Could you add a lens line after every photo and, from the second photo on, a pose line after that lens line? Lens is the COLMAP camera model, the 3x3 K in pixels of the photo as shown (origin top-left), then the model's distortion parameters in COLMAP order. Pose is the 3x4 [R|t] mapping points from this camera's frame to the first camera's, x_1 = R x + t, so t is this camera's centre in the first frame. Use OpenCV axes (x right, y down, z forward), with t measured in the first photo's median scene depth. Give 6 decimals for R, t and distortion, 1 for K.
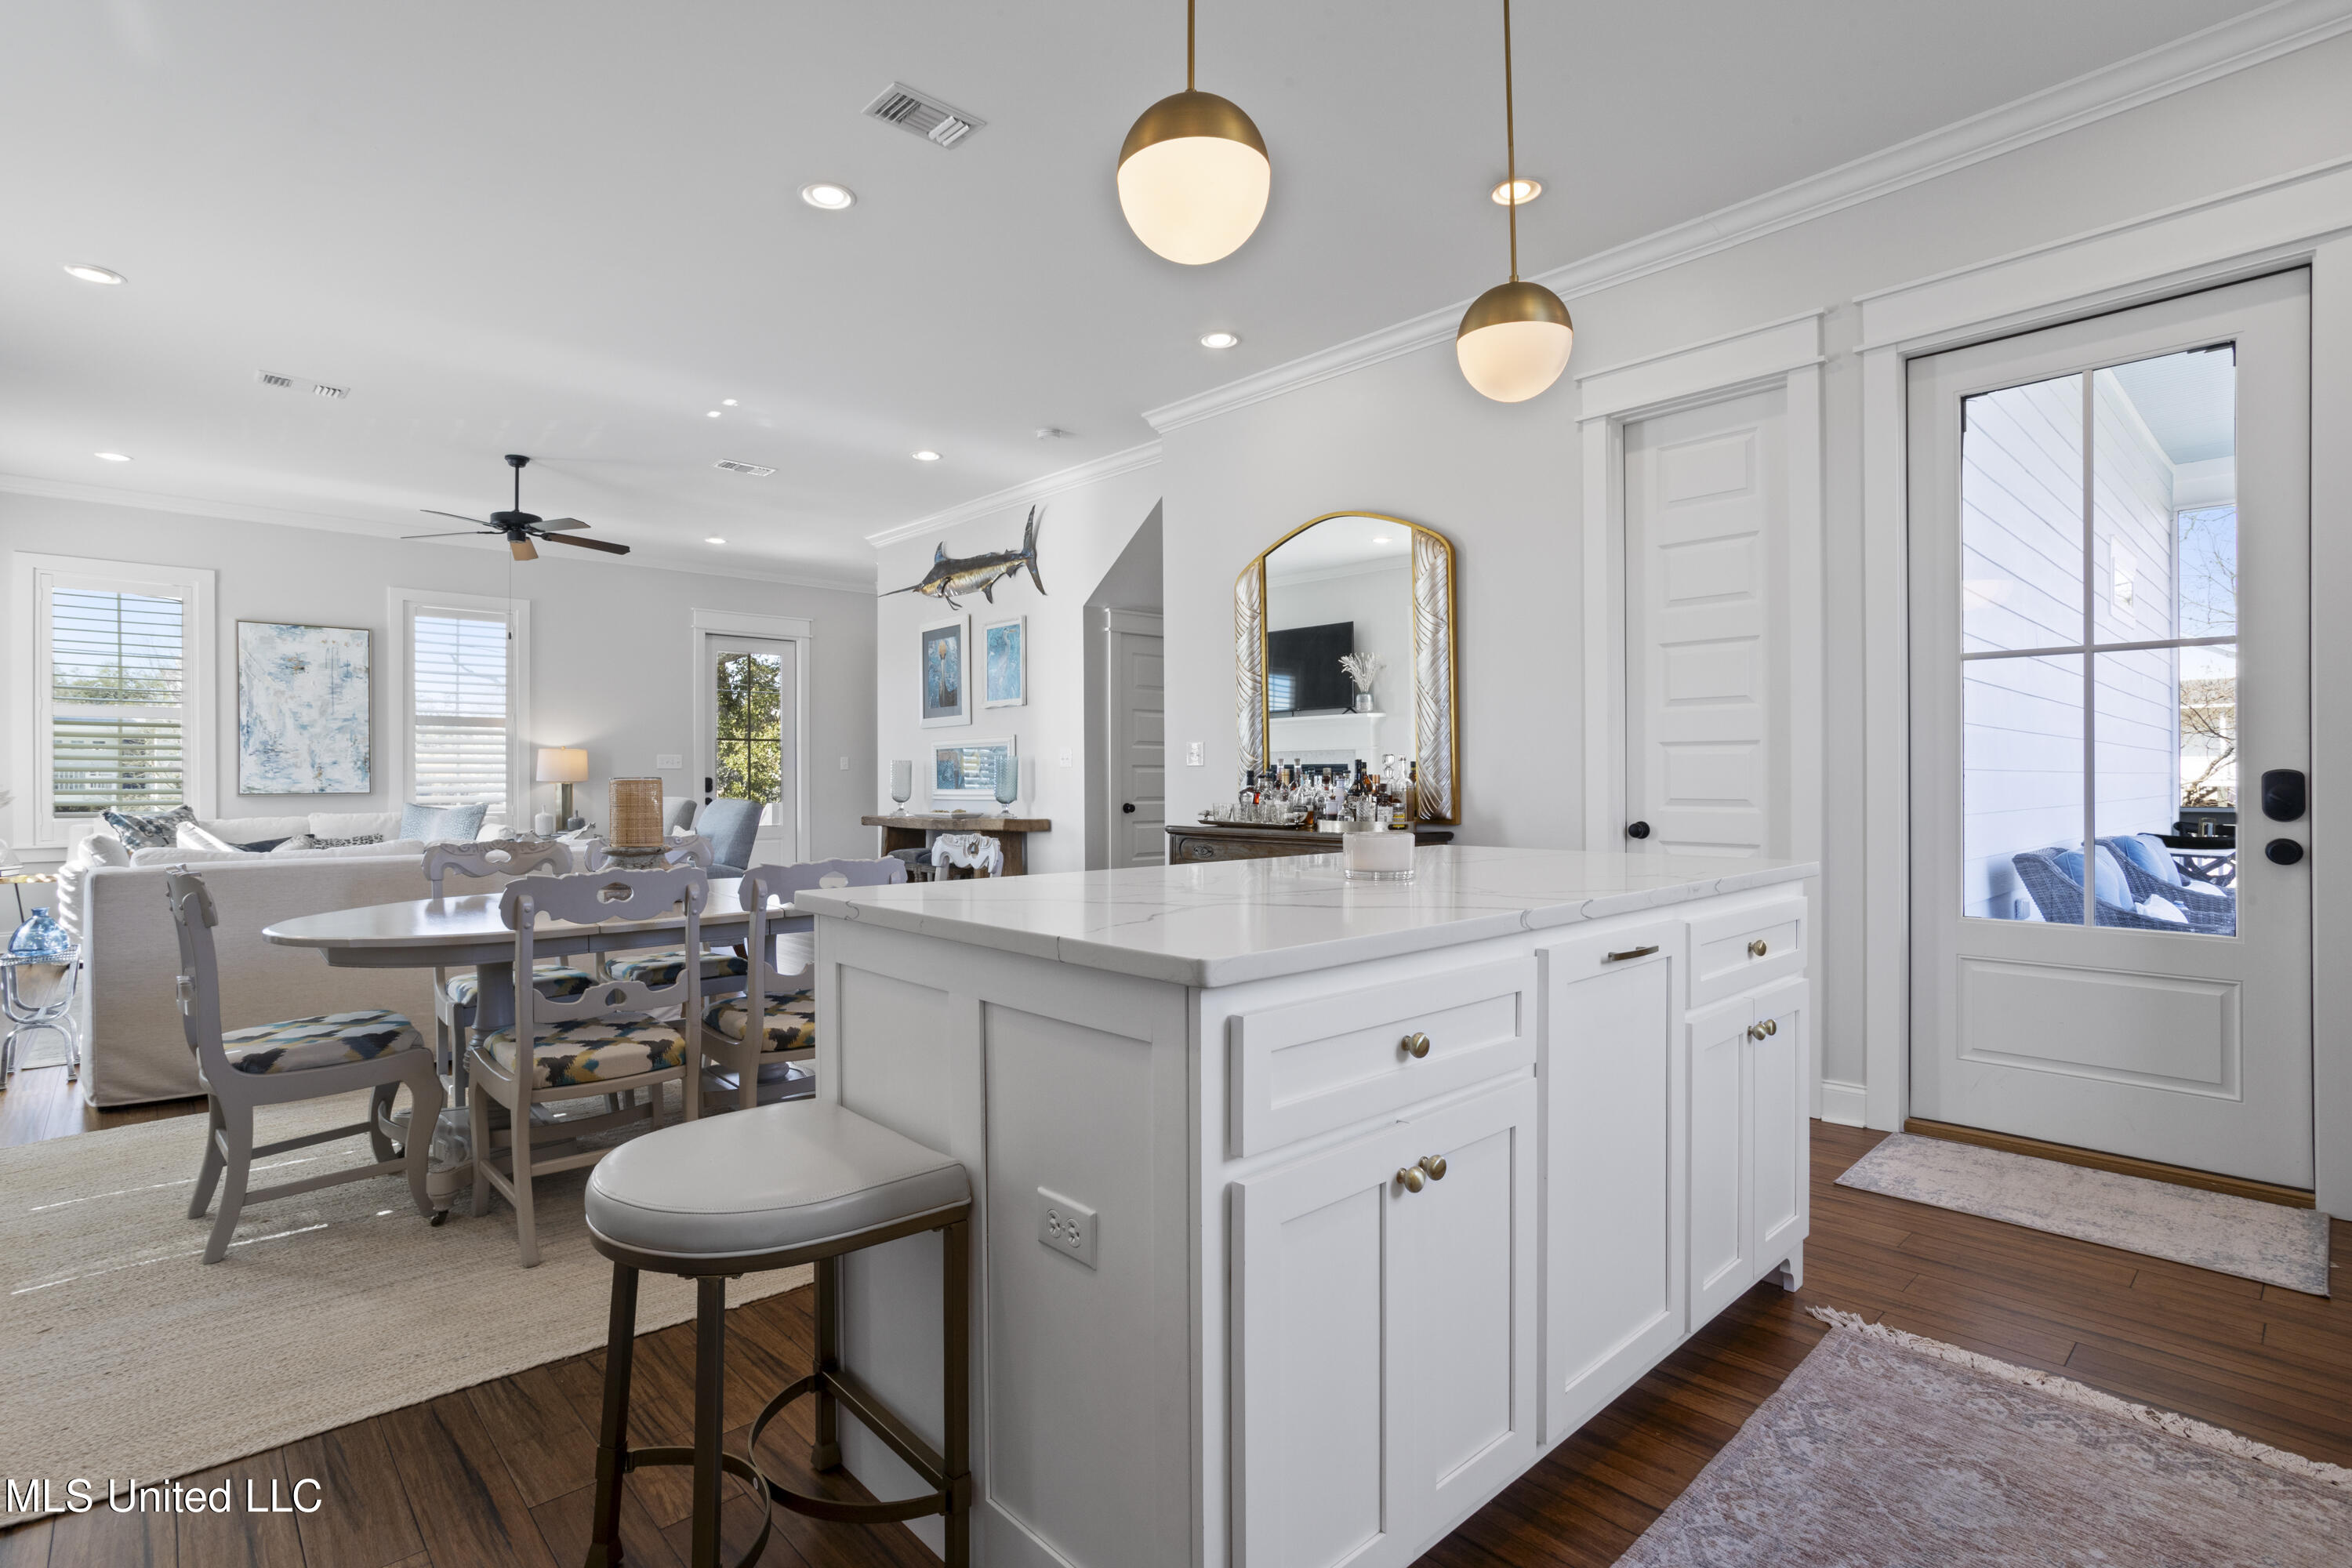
lens RADIAL K [[1134.4, 0, 1162.1], [0, 1134.4, 774.7], [0, 0, 1]] dist [-0.038131, 0.022336]
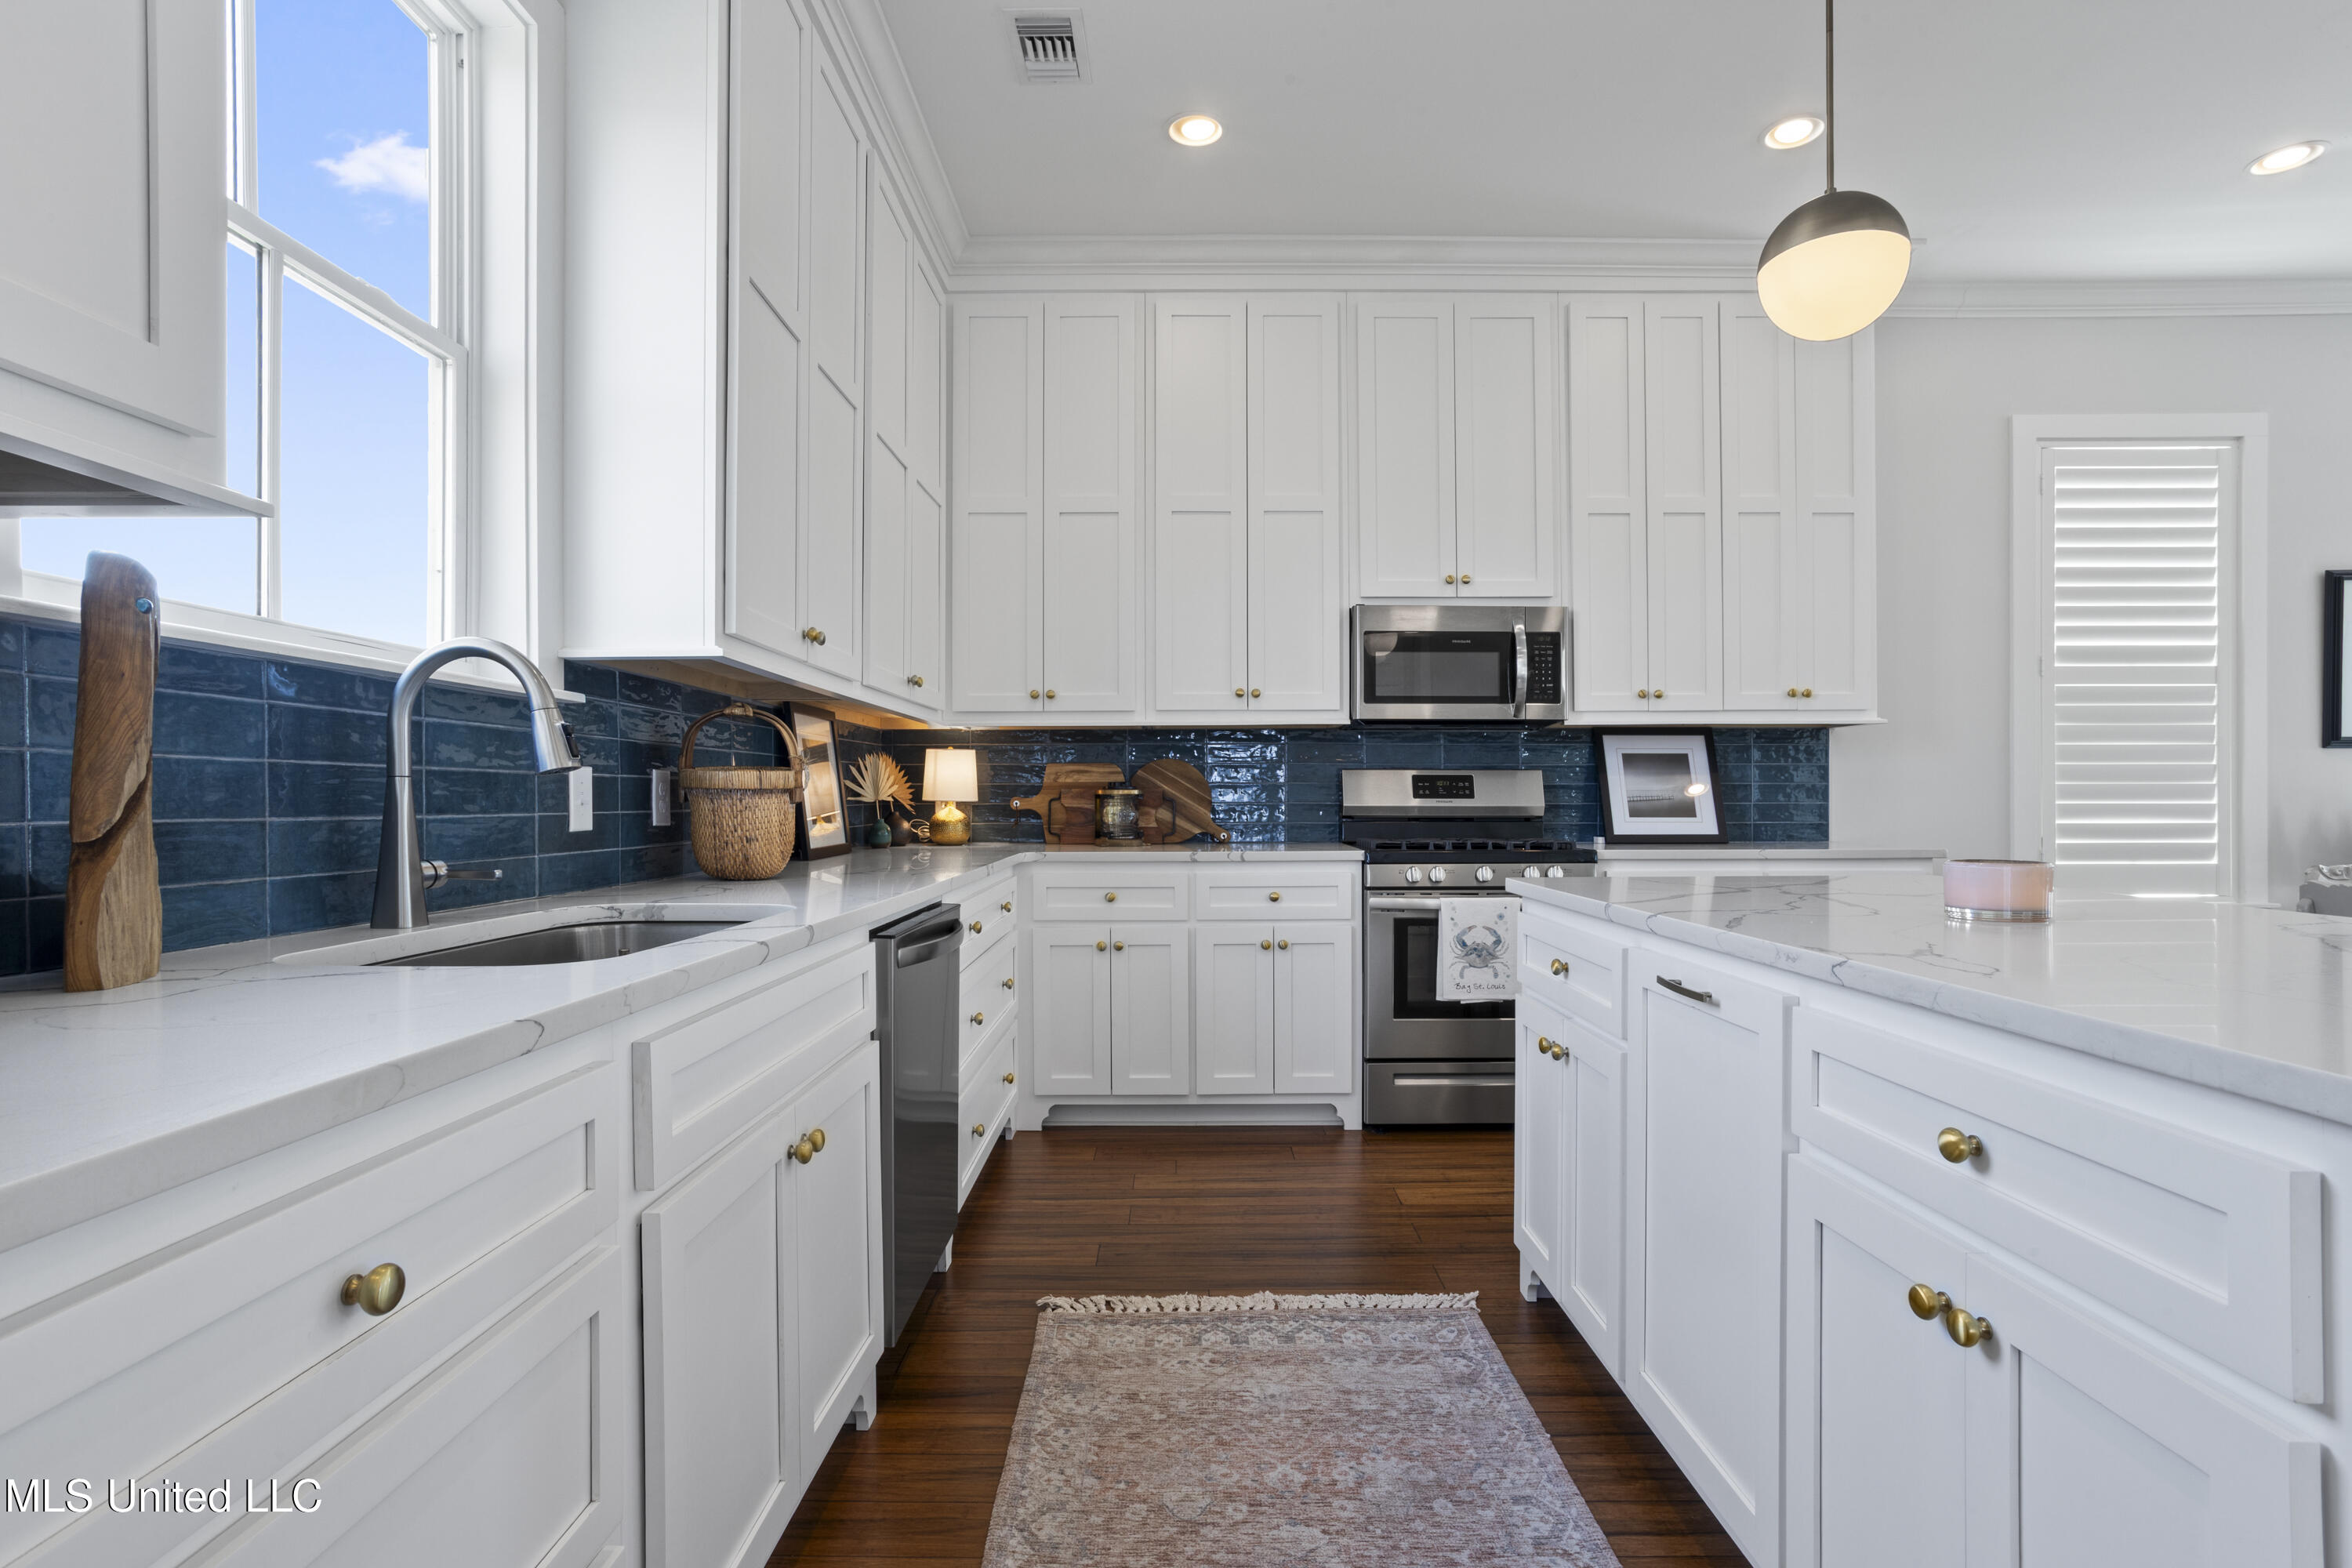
lens RADIAL K [[1134.4, 0, 1154.5], [0, 1134.4, 804.1], [0, 0, 1]] dist [-0.038131, 0.022336]
pose [[-0.680389, 0.006987, -0.732818, 0.320770], [0.007156, 0.999970, 0.002889, 0.002086], [0.732816, -0.003278, -0.680419, 0.308221]]
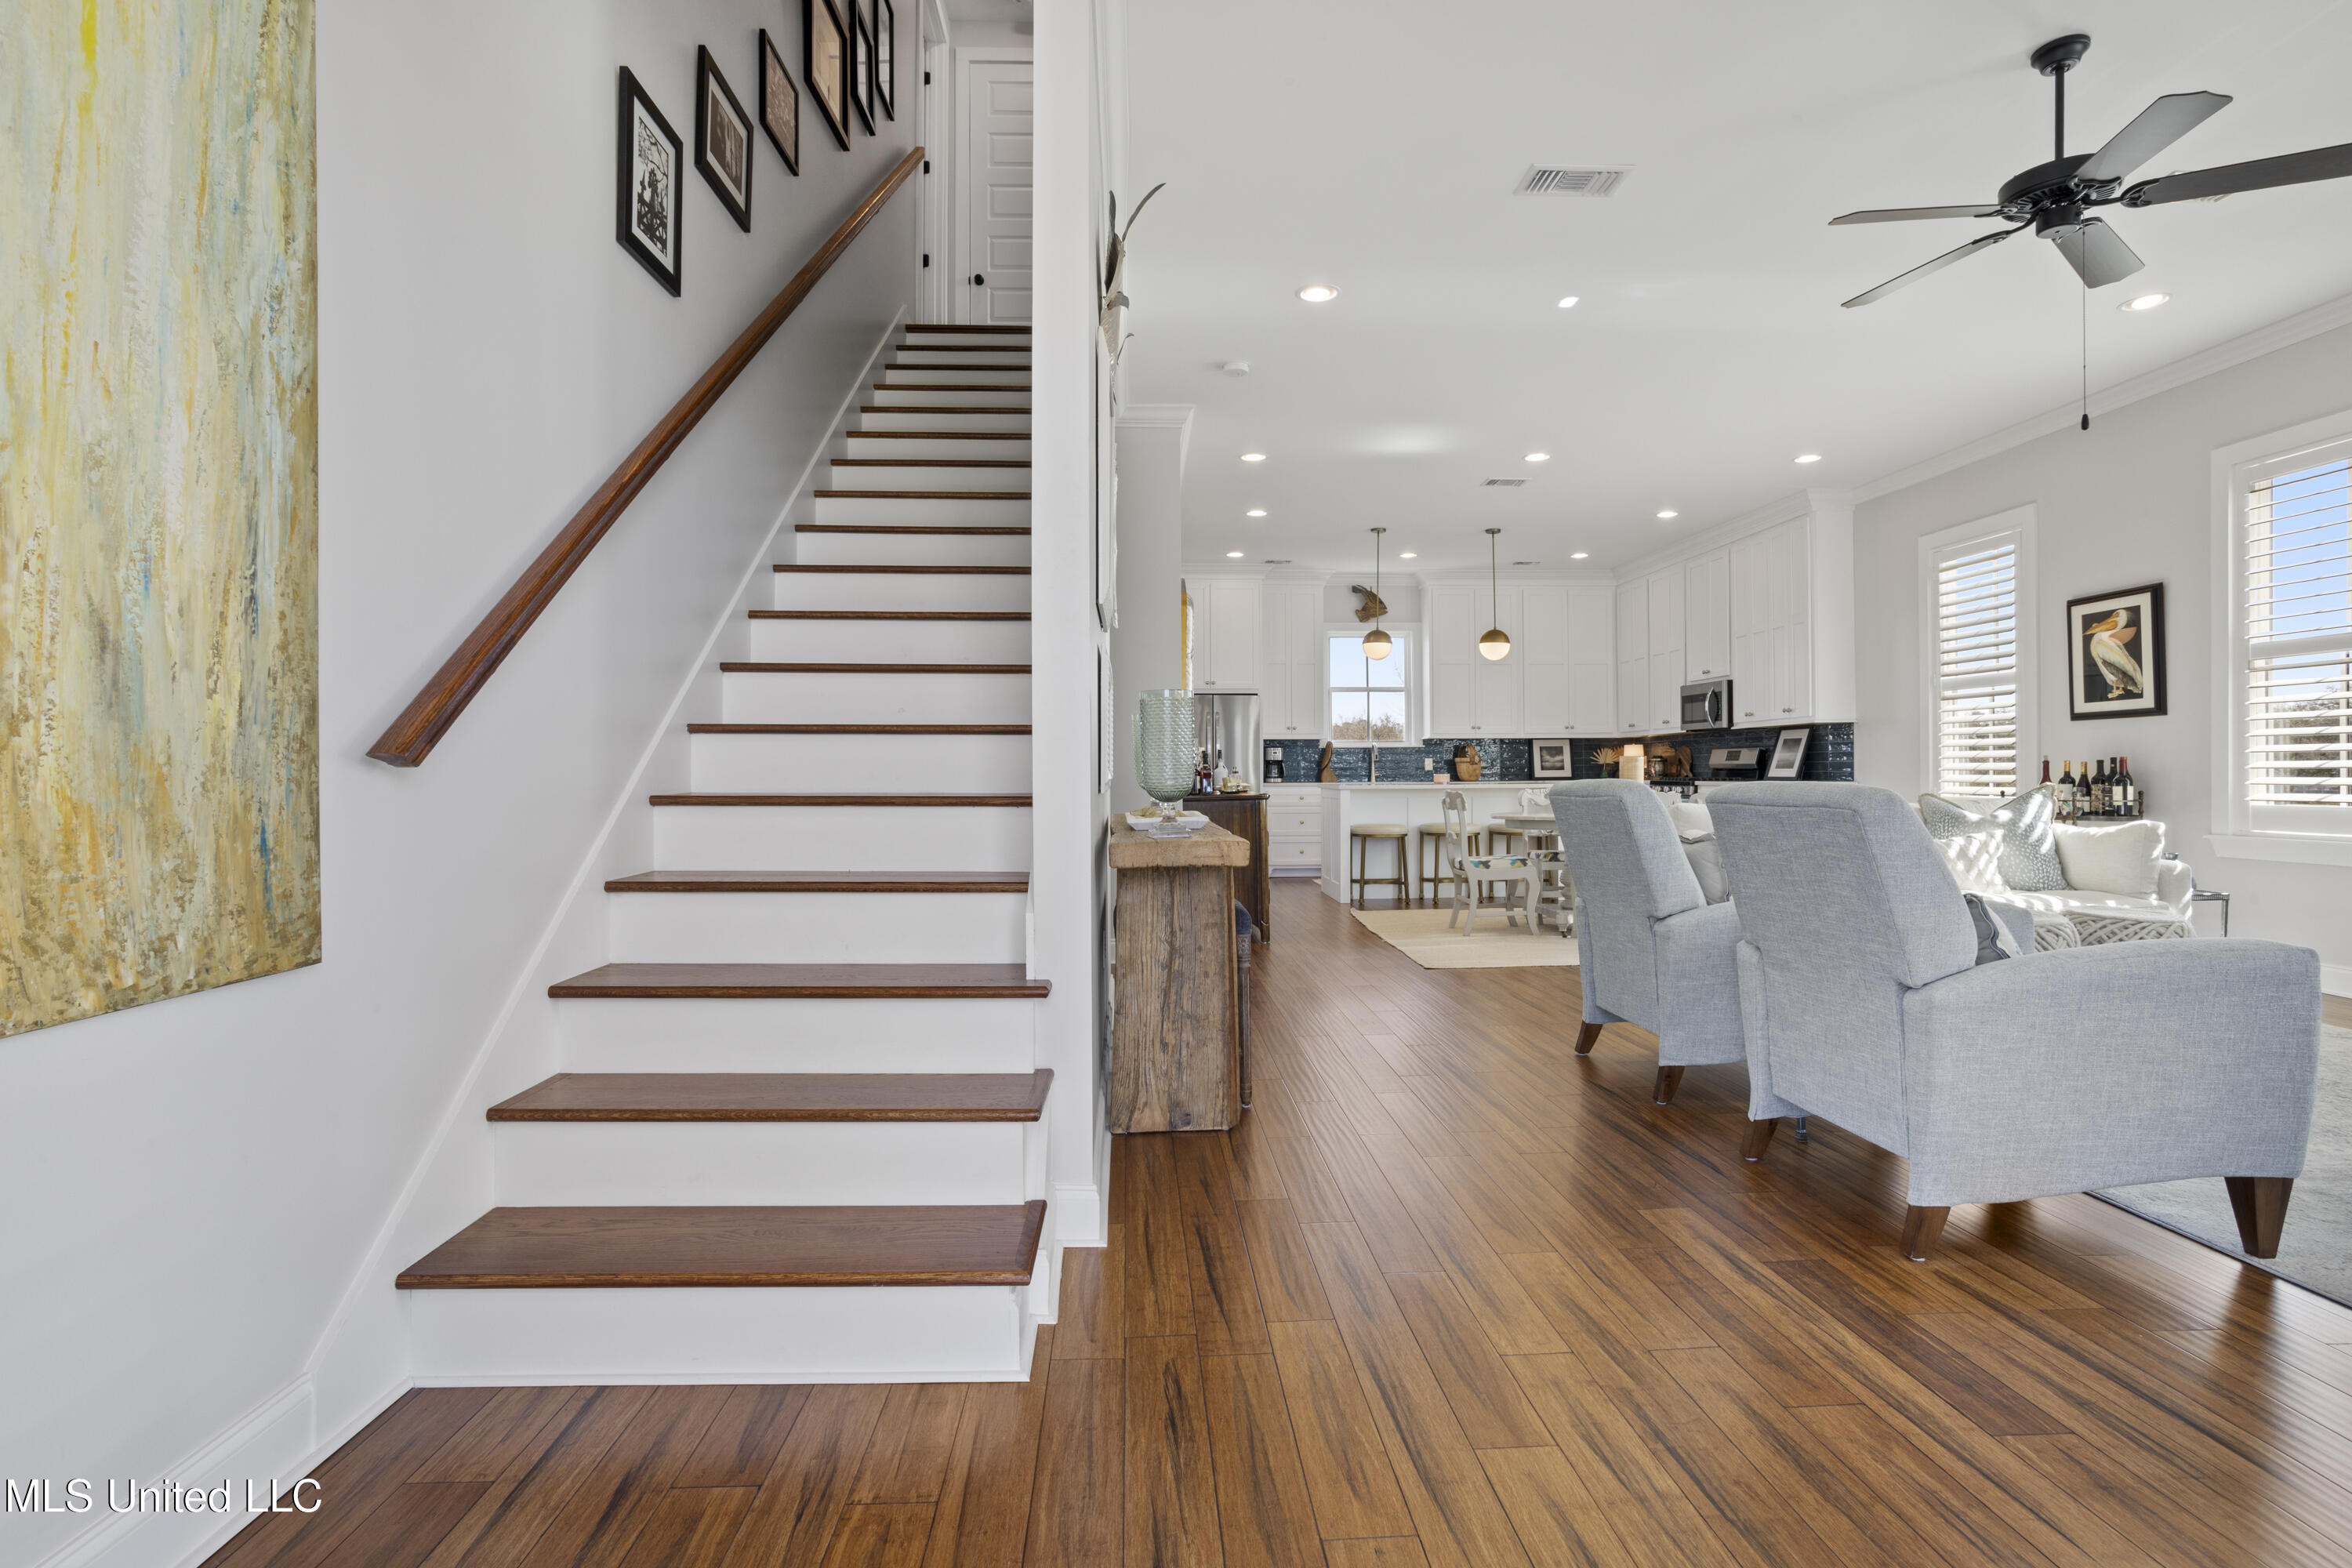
lens RADIAL K [[1134.4, 0, 1173.5], [0, 1134.4, 771.8], [0, 0, 1]] dist [-0.038131, 0.022336]
pose [[-0.765363, 0.008922, 0.643537, -0.530296], [0.006043, 0.999959, -0.006676, 0.018983], [-0.643571, -0.001221, -0.765386, 1.433988]]
